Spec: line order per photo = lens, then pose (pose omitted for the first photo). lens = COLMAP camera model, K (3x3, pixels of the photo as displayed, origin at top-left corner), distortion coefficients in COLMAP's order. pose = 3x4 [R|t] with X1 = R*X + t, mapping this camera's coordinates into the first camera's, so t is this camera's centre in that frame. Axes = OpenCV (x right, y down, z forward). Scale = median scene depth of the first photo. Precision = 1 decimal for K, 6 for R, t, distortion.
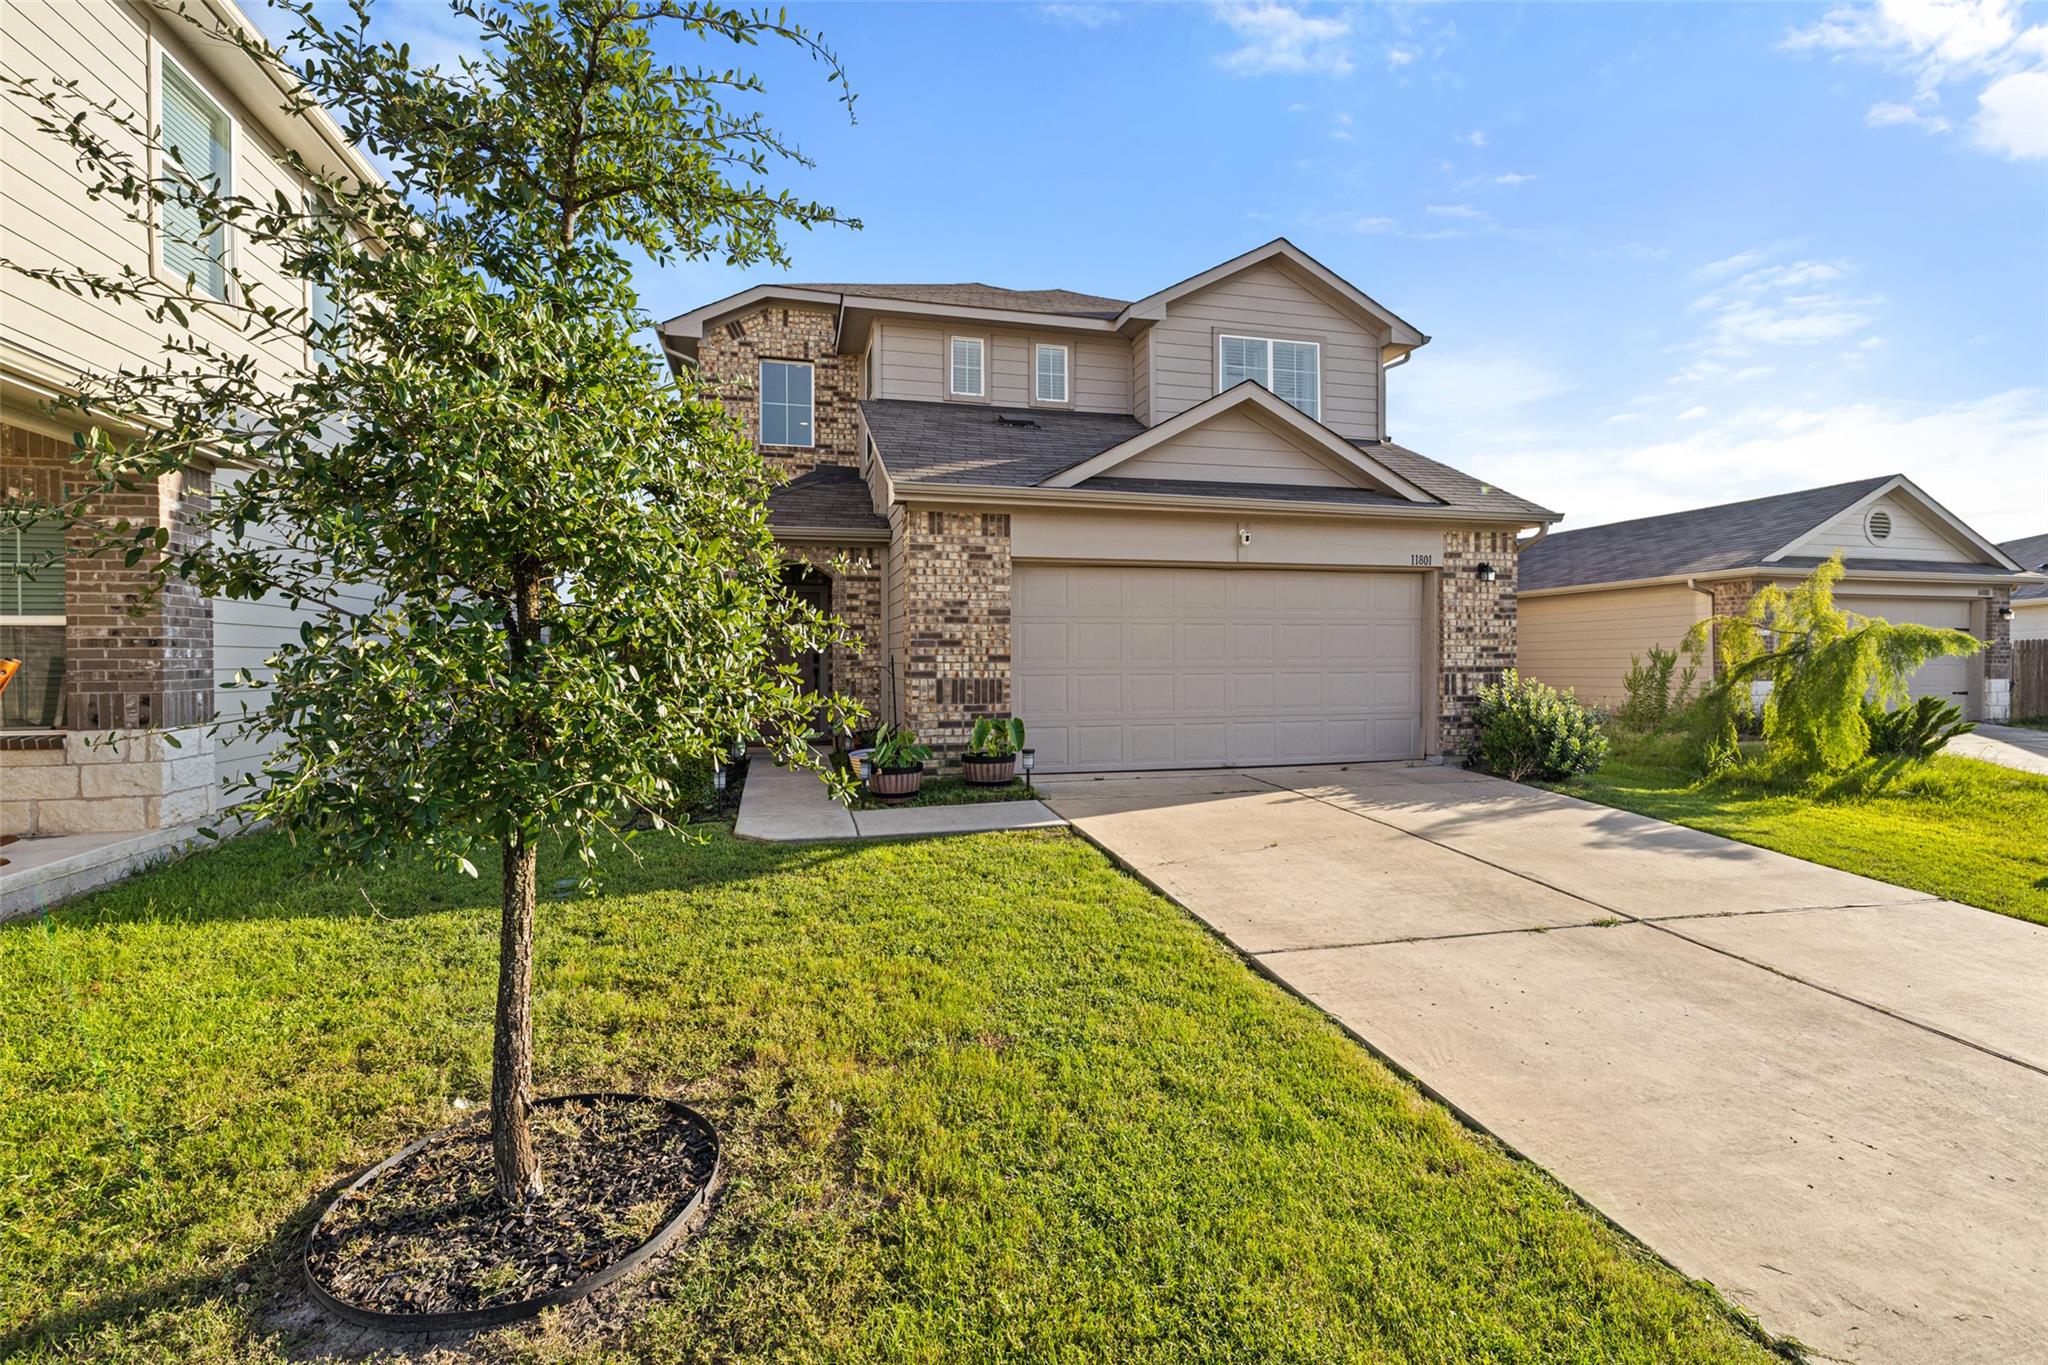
lens RADIAL K [[943.0, 0, 1025.9], [0, 943.0, 639.1], [0, 0, 1]] dist [-0.002382, -0.000050]
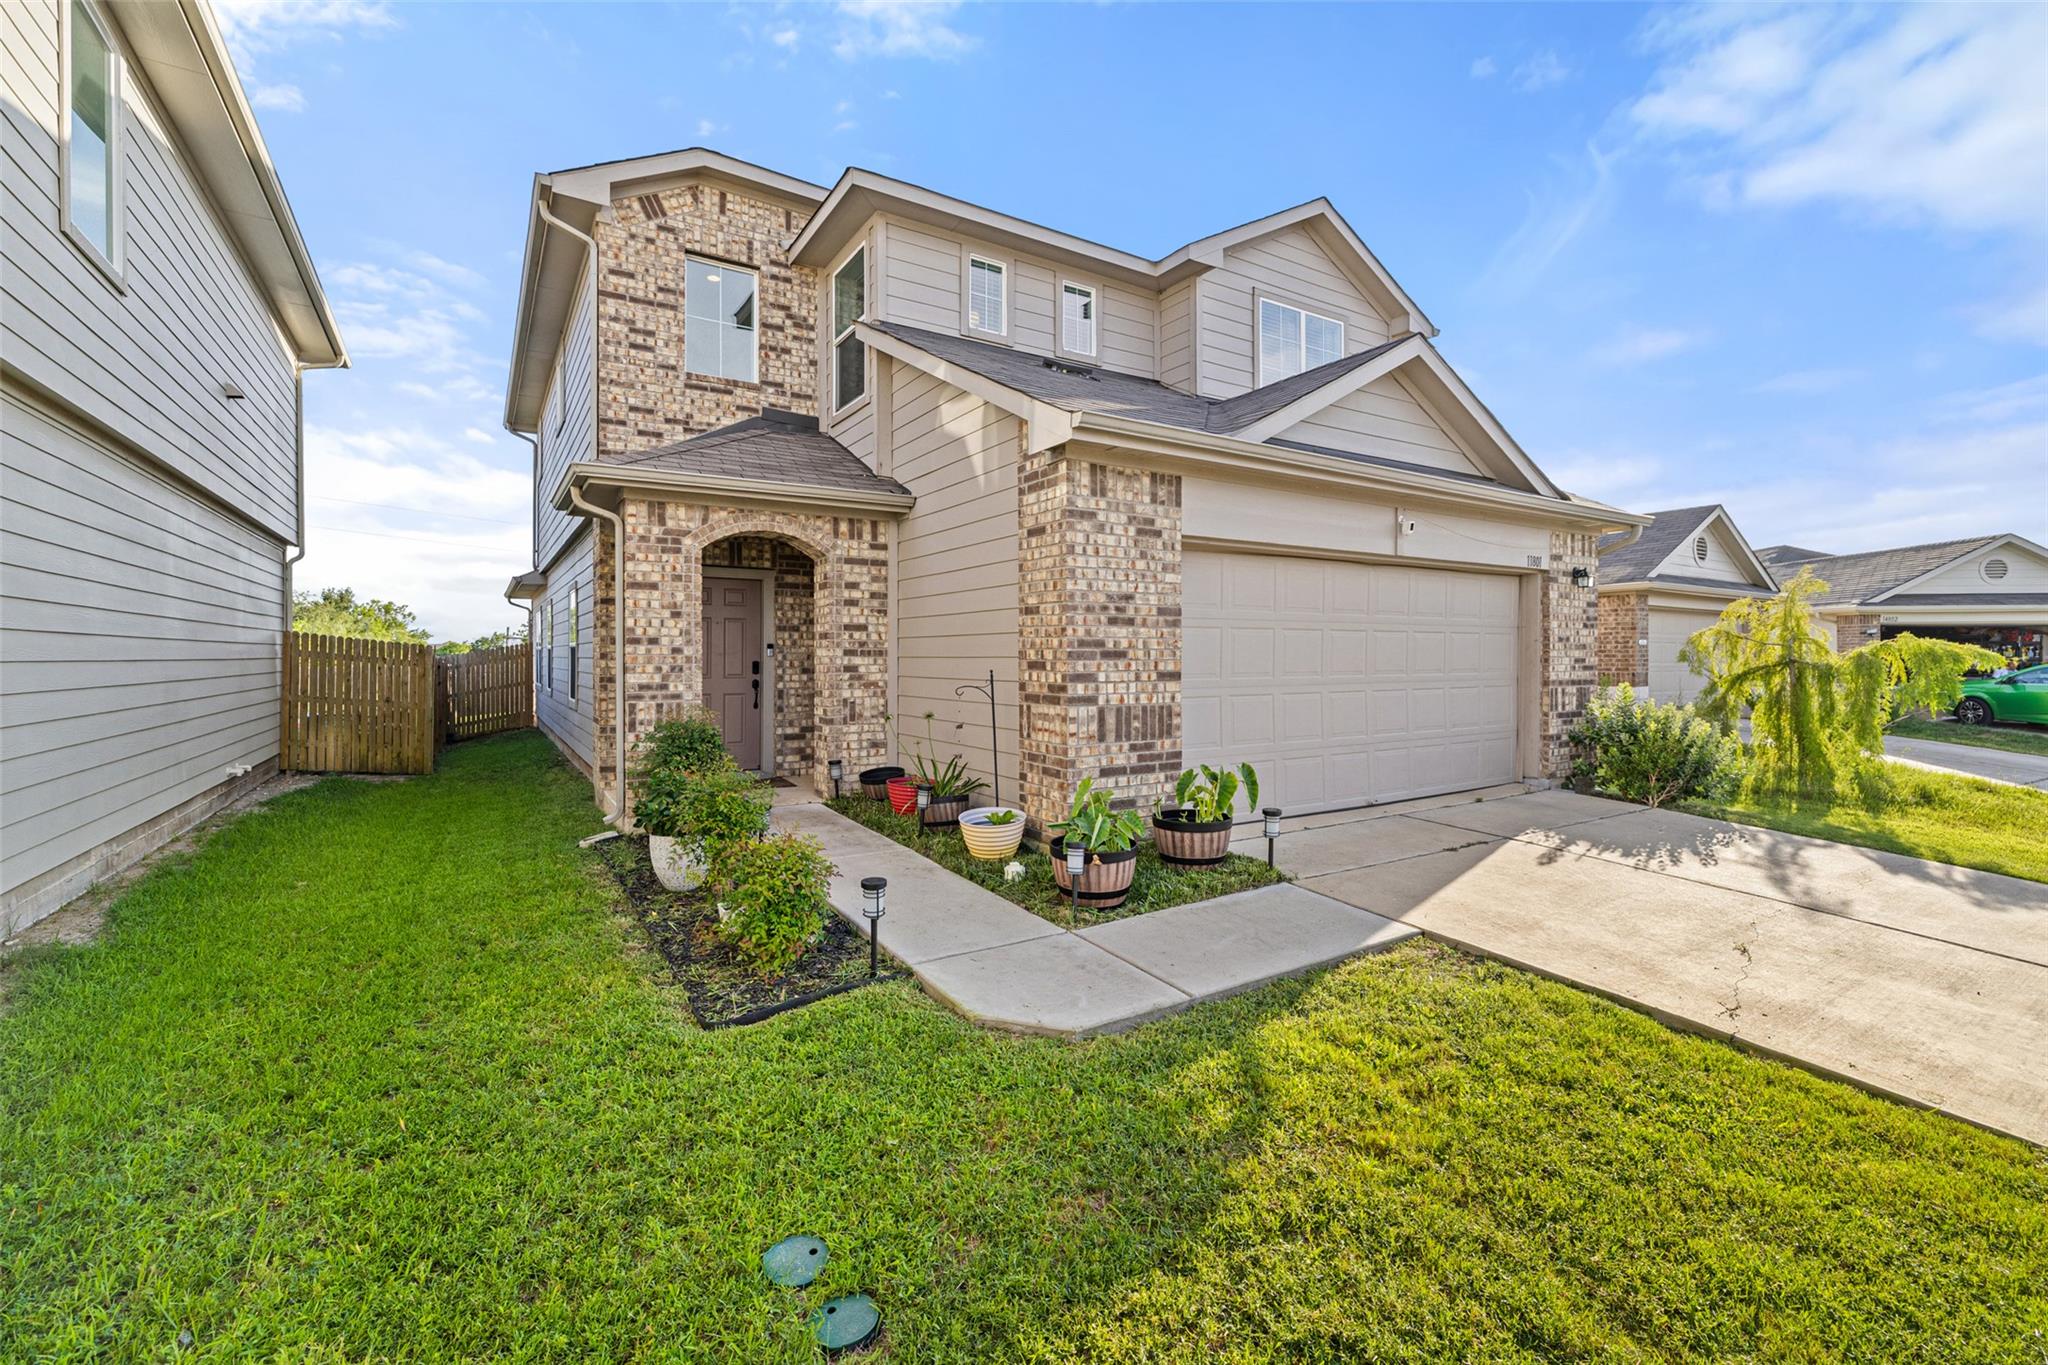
lens RADIAL K [[873.6, 0, 1022.4], [0, 873.6, 639.0], [0, 0, 1]] dist [0.001541, -0.000148]
pose [[0.953031, 0.008867, 0.302743, -0.334861], [-0.009527, 0.999954, 0.000704, -0.006926], [-0.302723, -0.003555, 0.953072, 0.400452]]
